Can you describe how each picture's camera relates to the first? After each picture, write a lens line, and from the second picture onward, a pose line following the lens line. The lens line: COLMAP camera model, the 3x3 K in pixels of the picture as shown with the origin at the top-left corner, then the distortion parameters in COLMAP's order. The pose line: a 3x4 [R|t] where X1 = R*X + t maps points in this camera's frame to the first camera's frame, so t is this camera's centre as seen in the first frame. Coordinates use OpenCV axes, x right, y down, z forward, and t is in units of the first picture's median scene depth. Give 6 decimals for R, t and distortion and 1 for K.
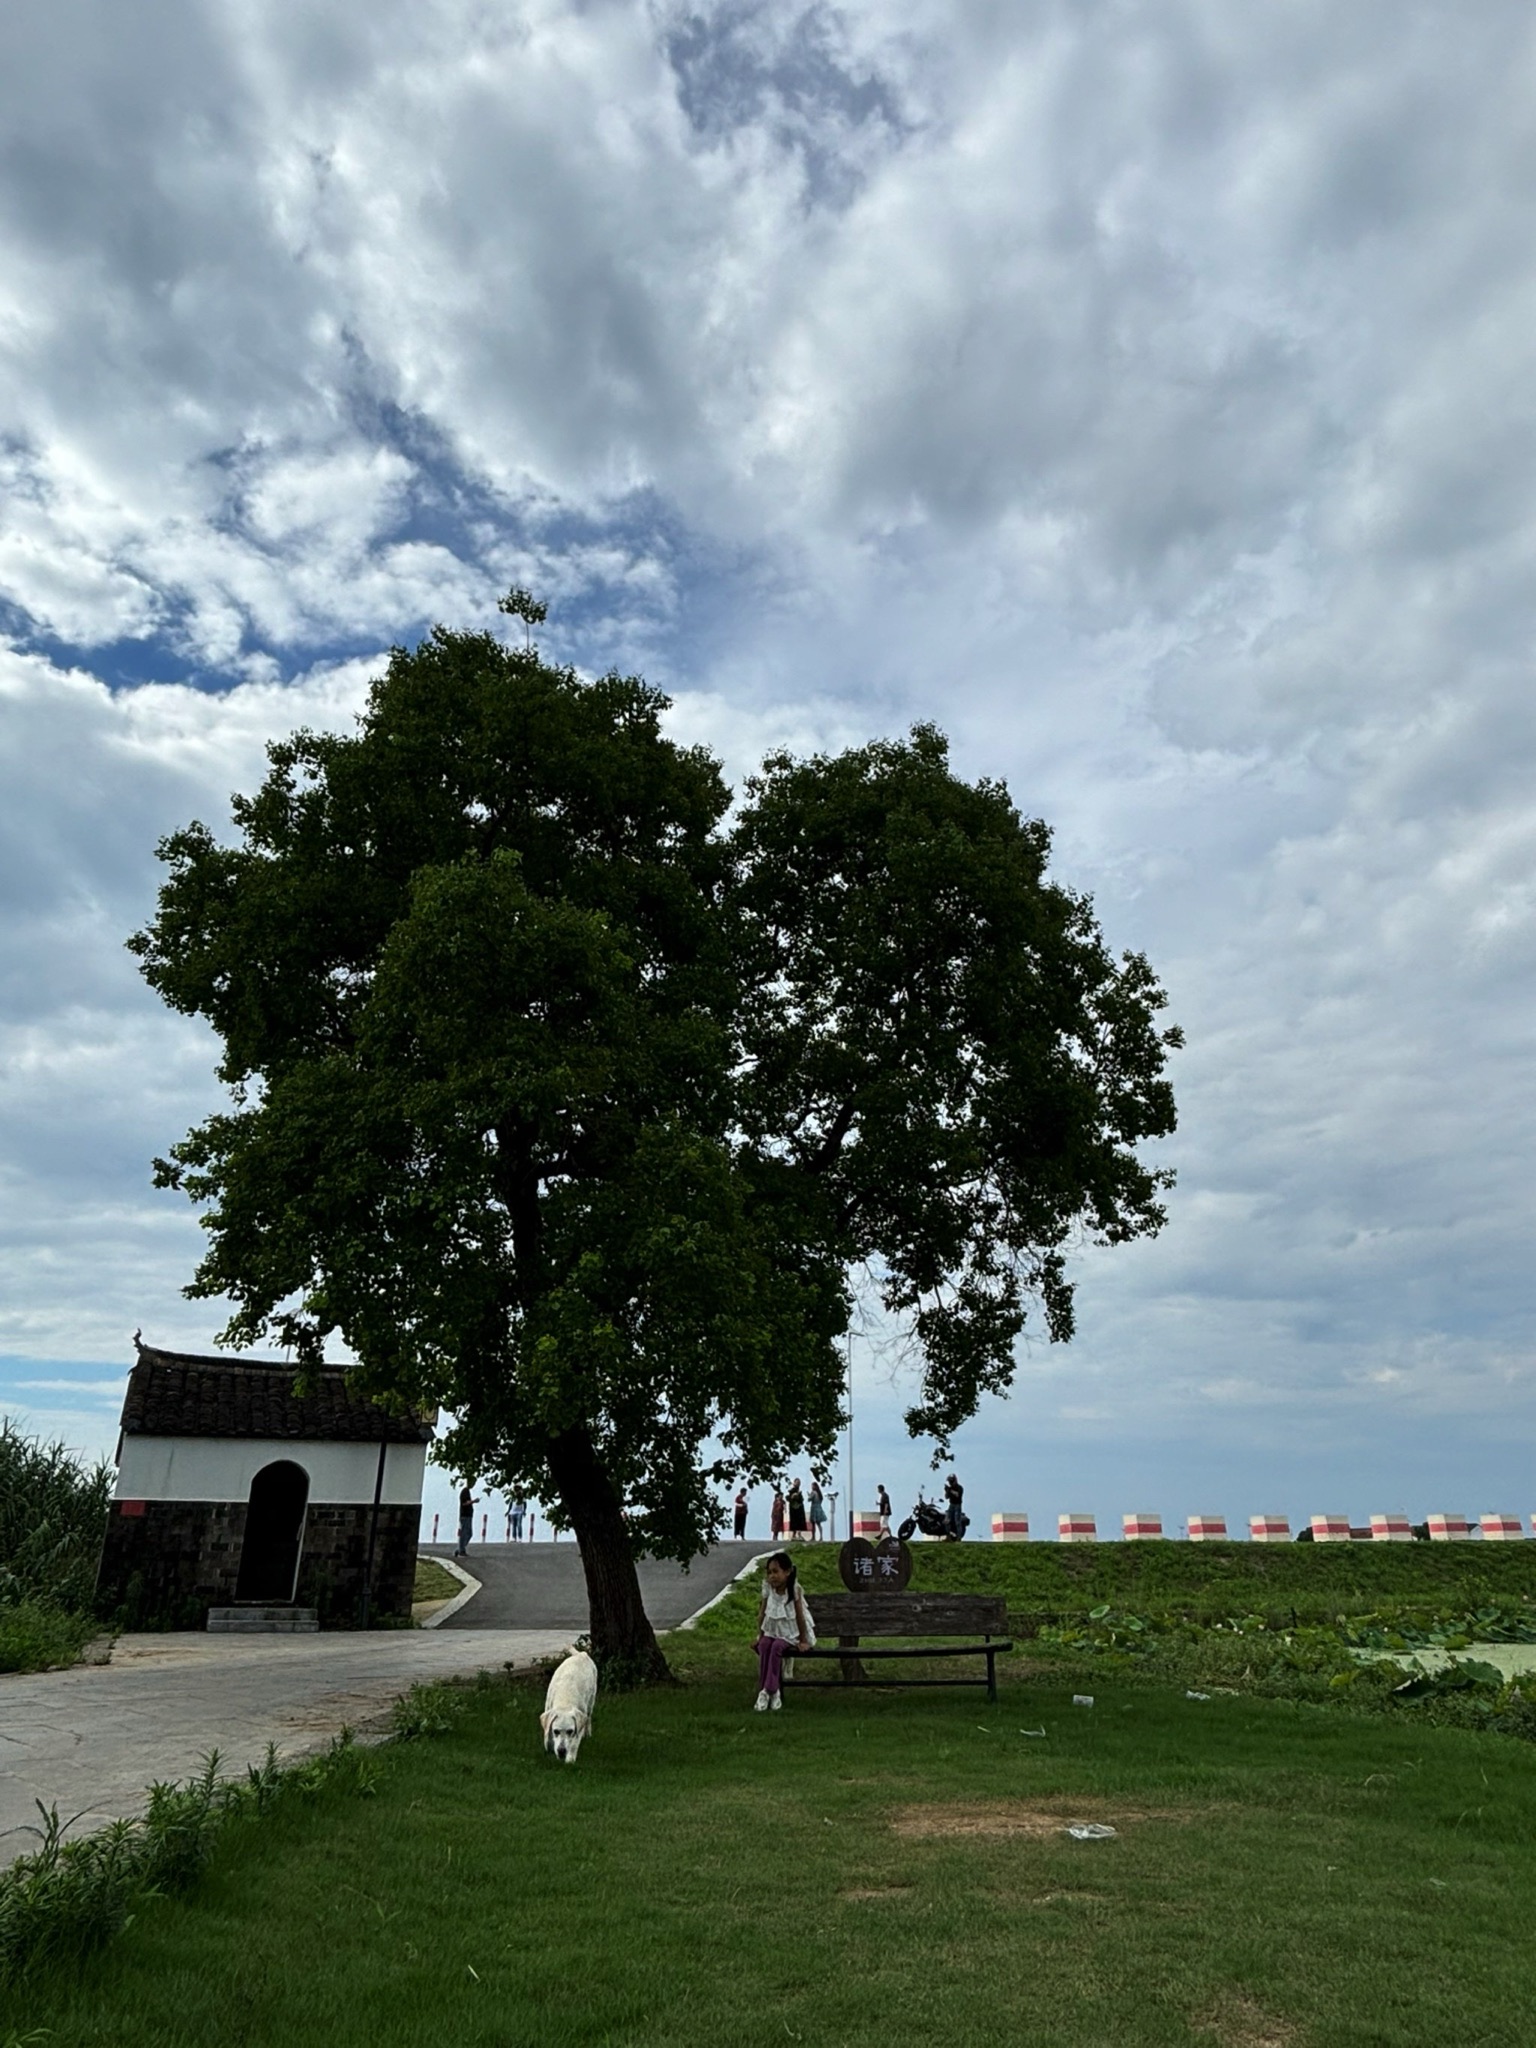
lens RADIAL K [[1242.0, 0, 767.3], [0, 1242.0, 1020.4], [0, 0, 1]] dist [0.010254, -0.012679]
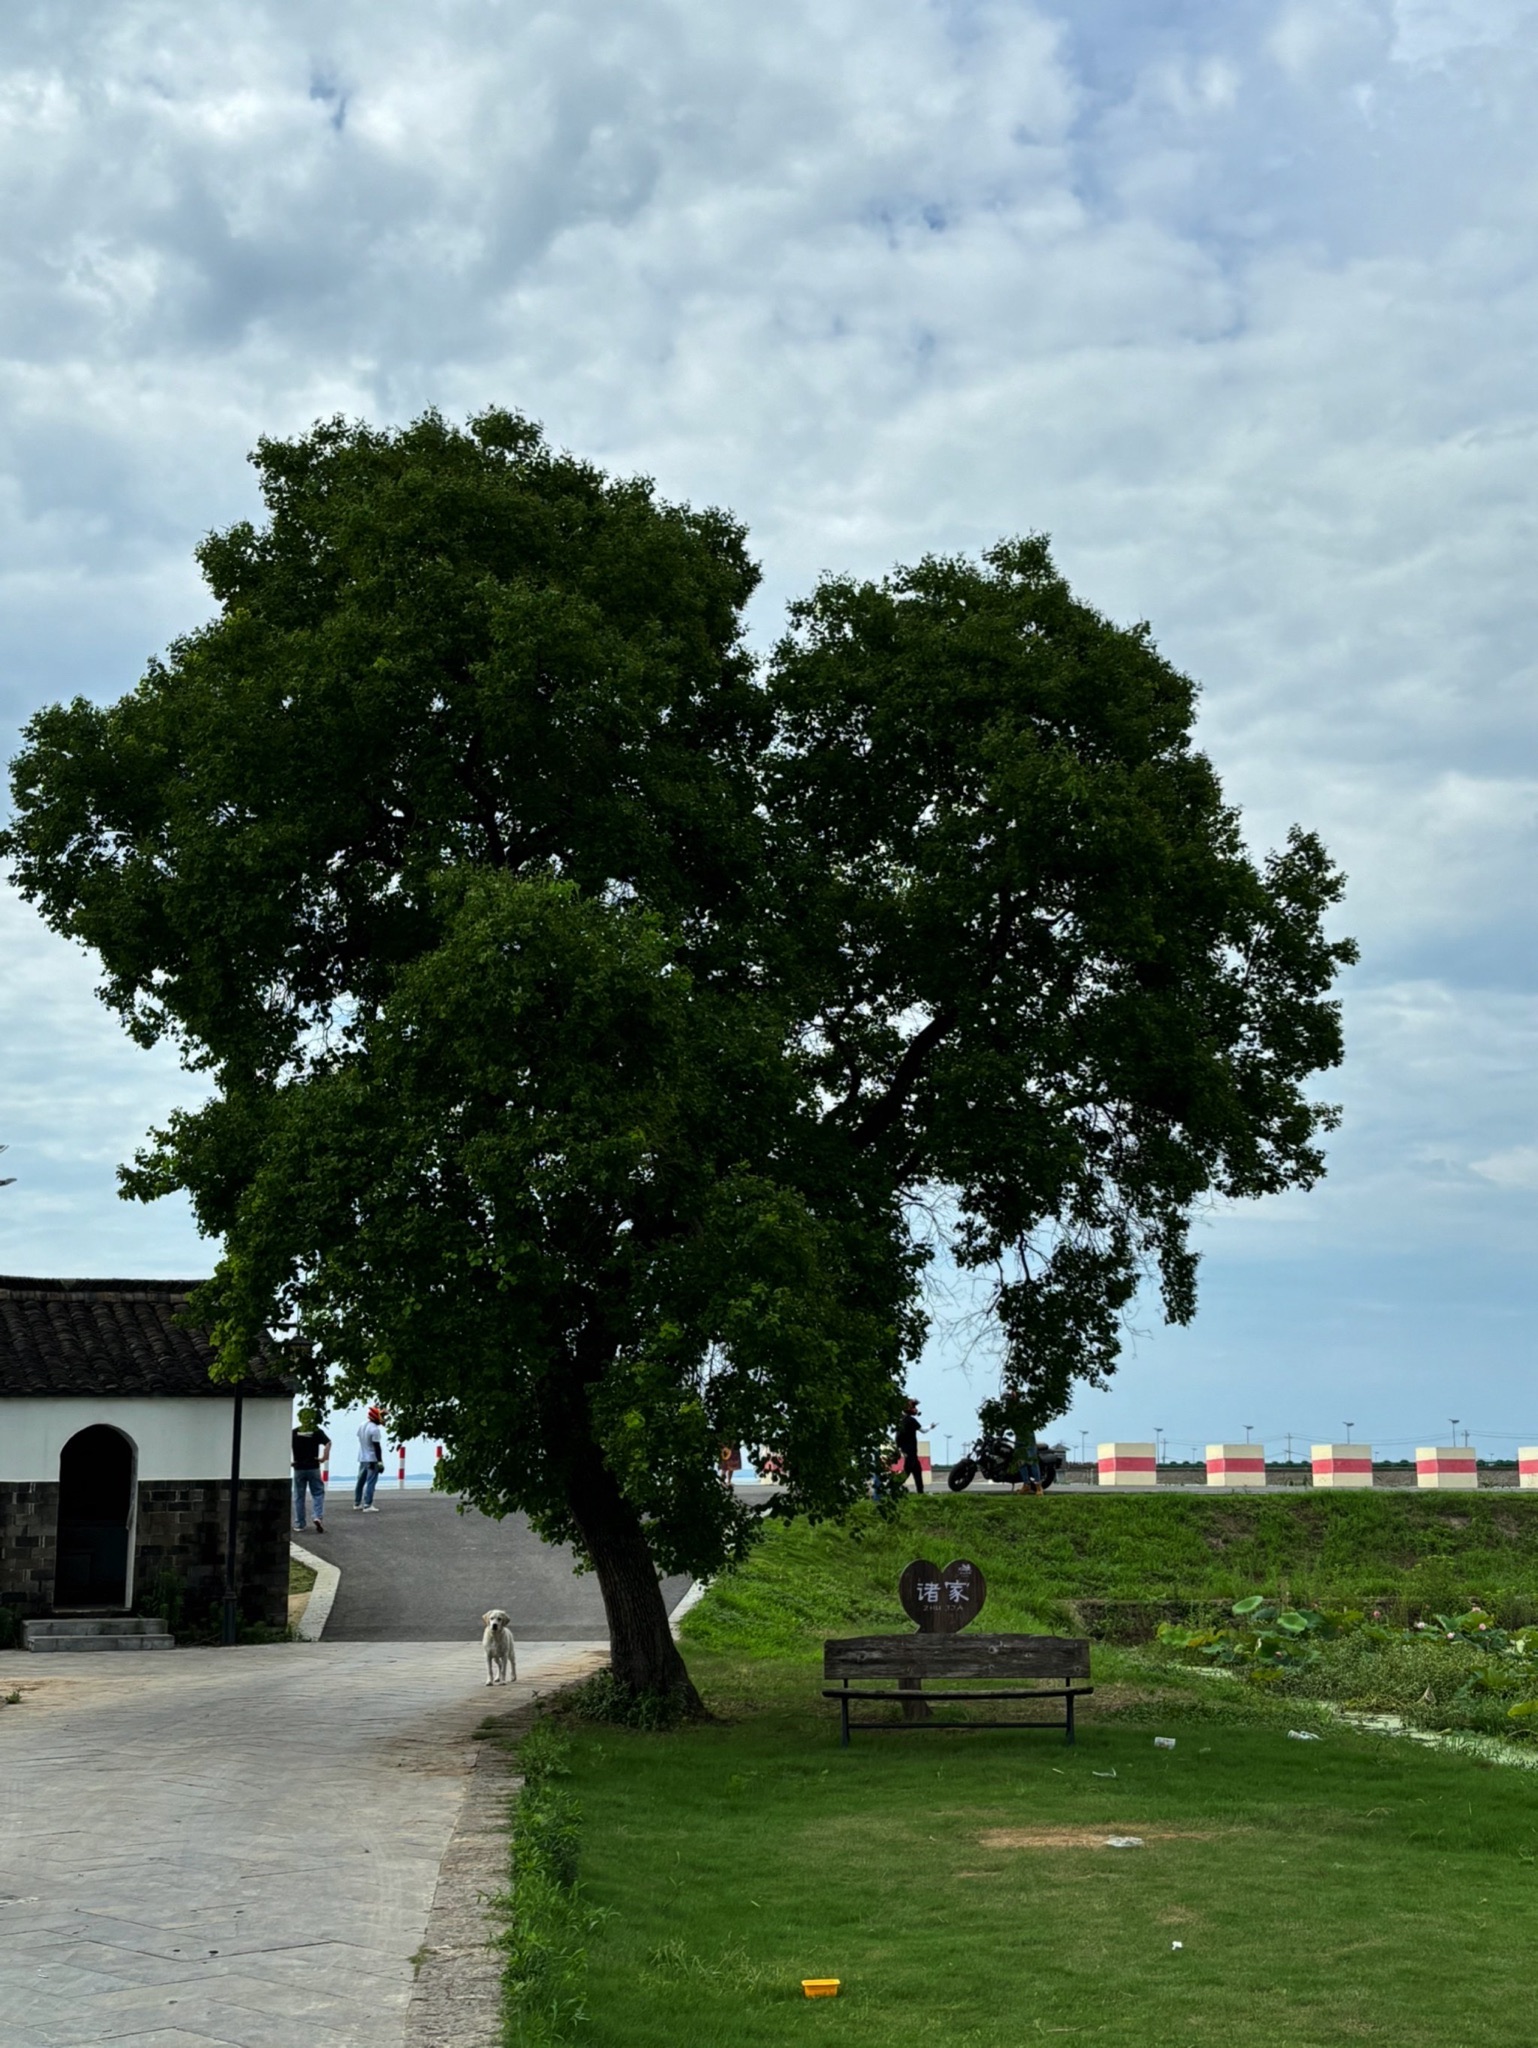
lens RADIAL K [[2514.0, 0, 736.3], [0, 2514.0, 1040.5], [0, 0, 1]] dist [0.070387, 0.000000]
pose [[0.999792, 0.002263, 0.020253, -0.077713], [-0.007060, 0.970739, 0.240035, -0.294986], [-0.019117, -0.240128, 0.970553, -0.503305]]
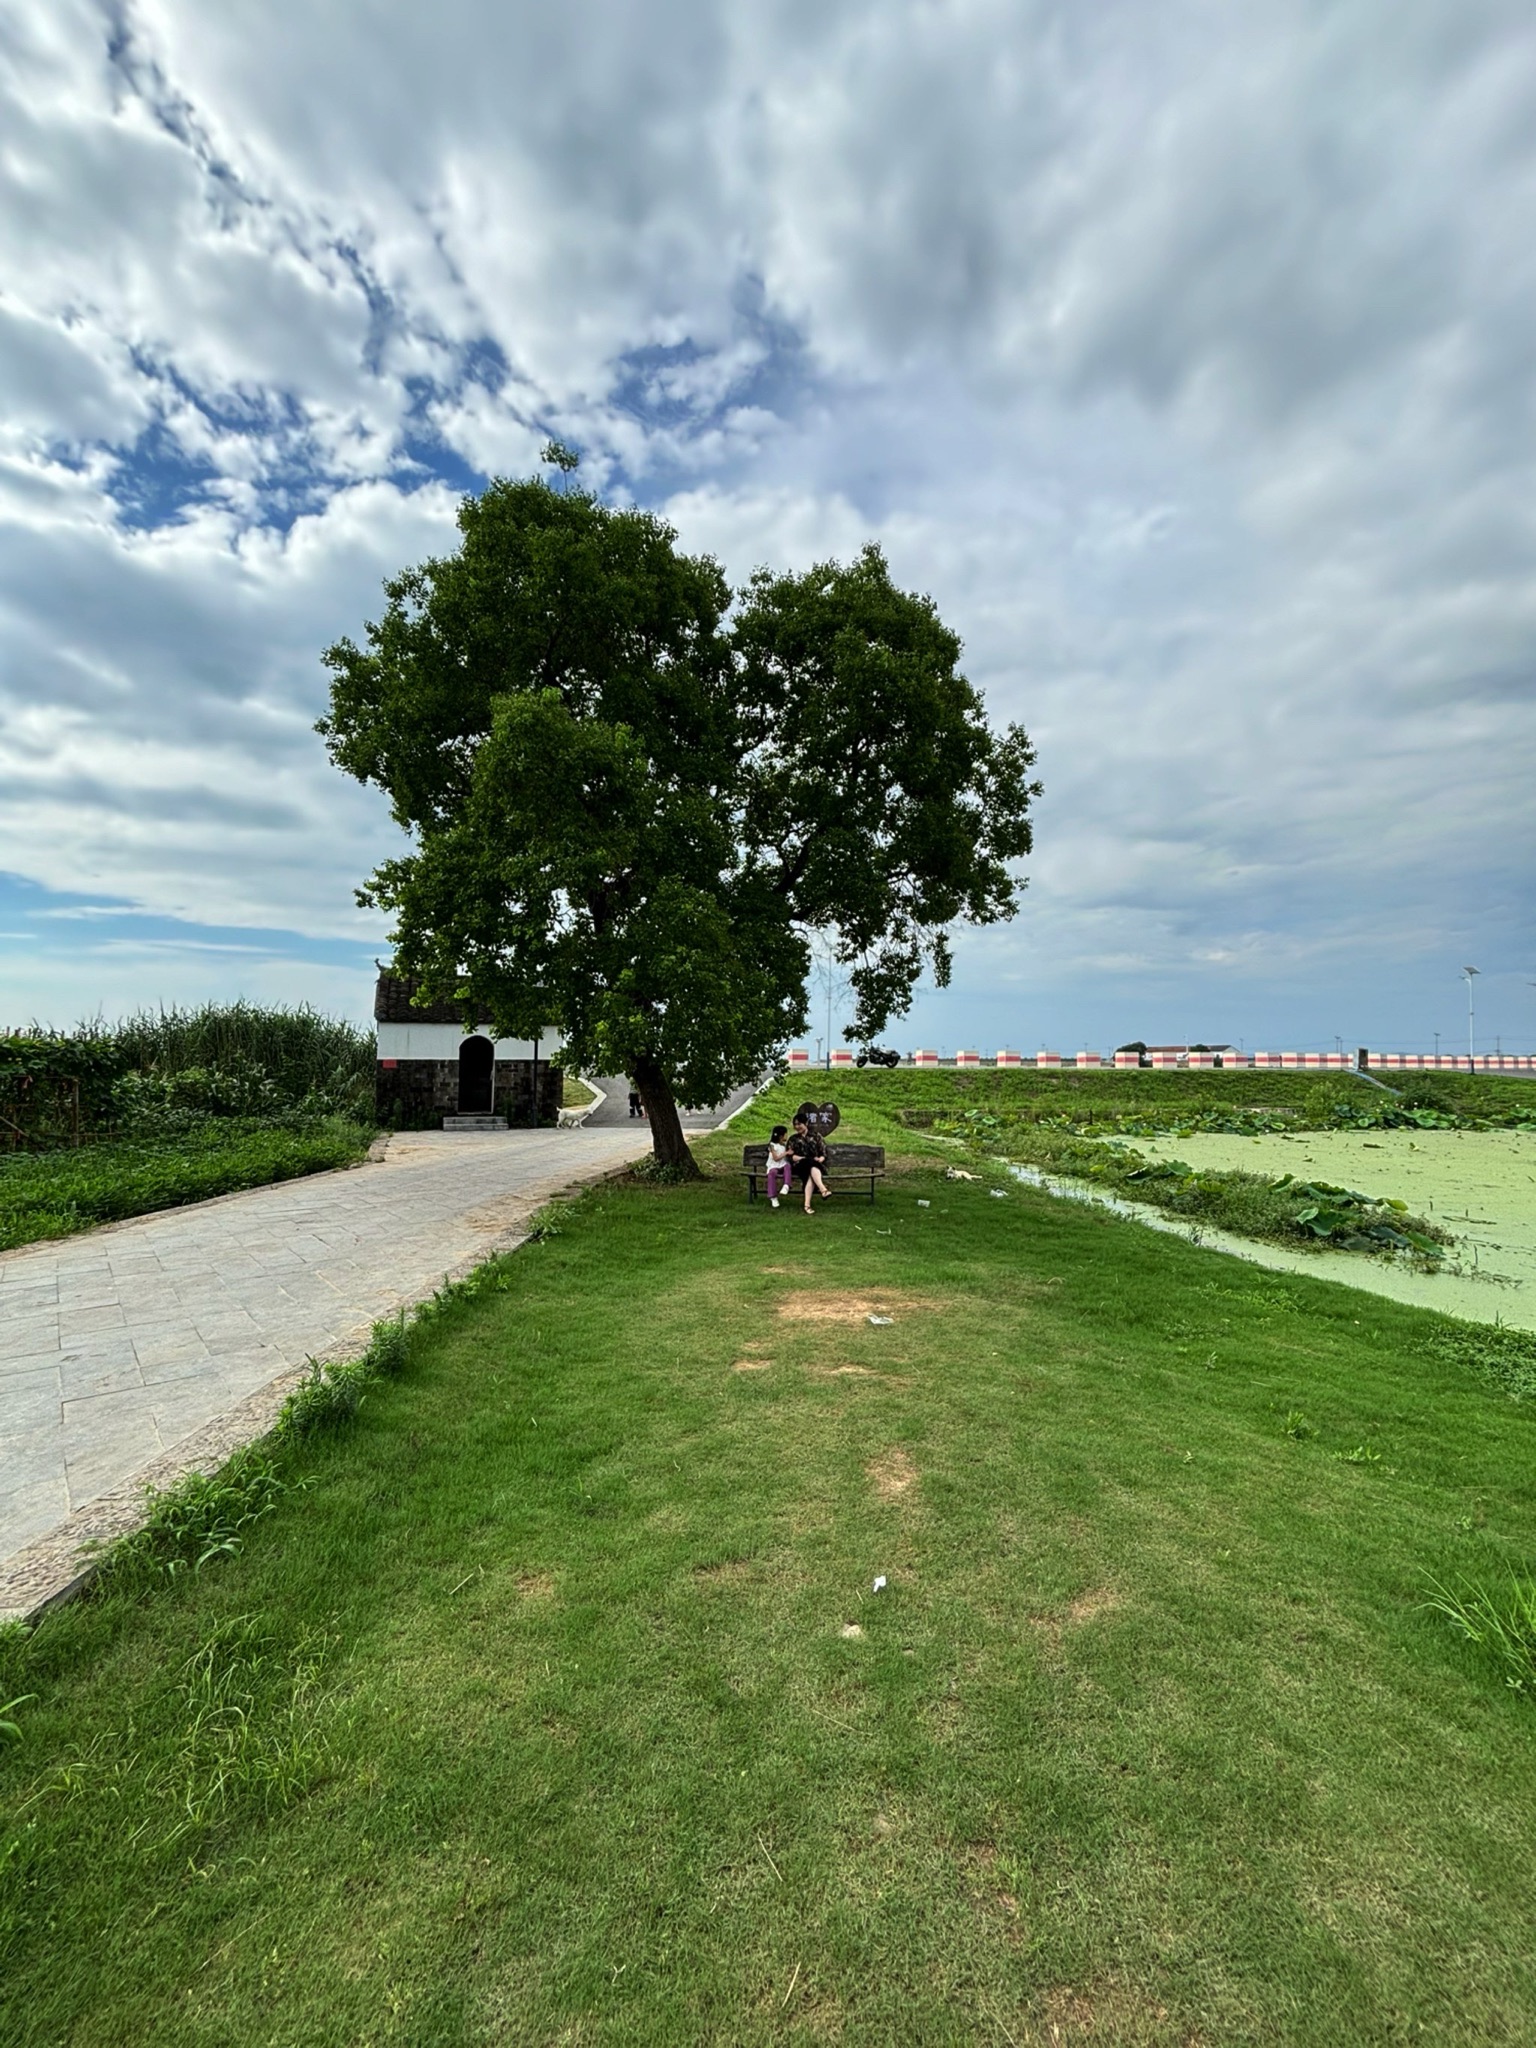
lens RADIAL K [[820.0, 0, 761.0], [0, 820.0, 1022.6], [0, 0, 1]] dist [0.016201, -0.000872]
pose [[0.999367, 0.007312, -0.034829, 0.040606], [0.005647, 0.933683, 0.358056, -0.075018], [0.035138, -0.358026, 0.933050, -0.003643]]
